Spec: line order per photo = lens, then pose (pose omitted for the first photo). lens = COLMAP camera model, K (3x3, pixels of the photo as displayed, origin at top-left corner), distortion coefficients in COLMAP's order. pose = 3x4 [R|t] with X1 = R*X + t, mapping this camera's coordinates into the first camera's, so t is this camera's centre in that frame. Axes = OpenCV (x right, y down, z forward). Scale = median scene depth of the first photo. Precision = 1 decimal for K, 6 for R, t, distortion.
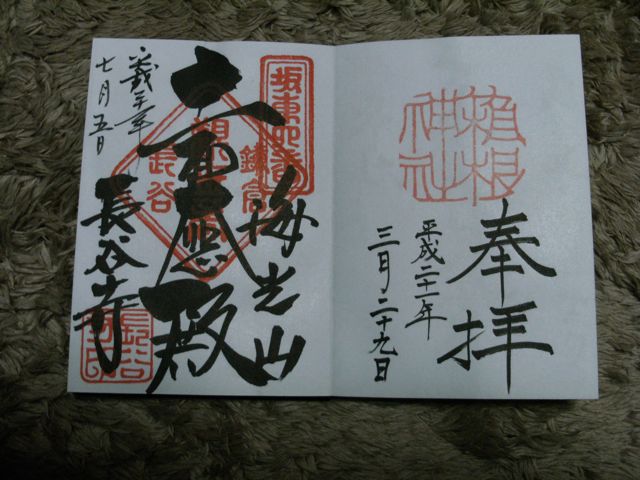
lens RADIAL K [[699.9, 0, 320.0], [0, 699.9, 240.0], [0, 0, 1]] dist [-0.179462, 0.175248]
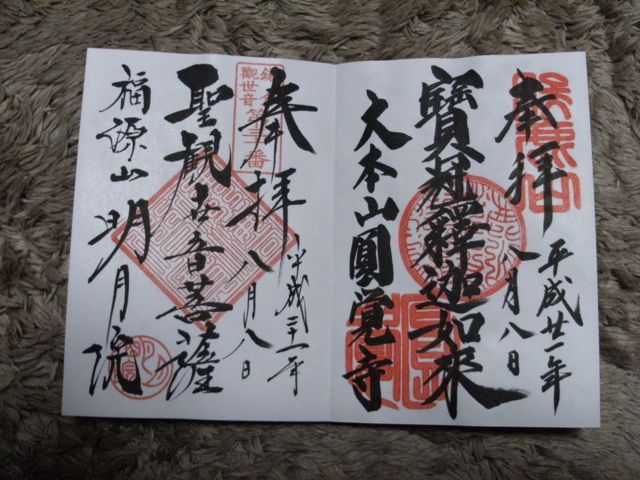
lens RADIAL K [[699.9, 0, 320.0], [0, 699.9, 240.0], [0, 0, 1]] dist [-0.179462, 0.175248]
pose [[0.999254, -0.034955, -0.016438, 0.103865], [0.034801, 0.999348, -0.009598, 0.039284], [0.016763, 0.009018, 0.999819, 0.003382]]
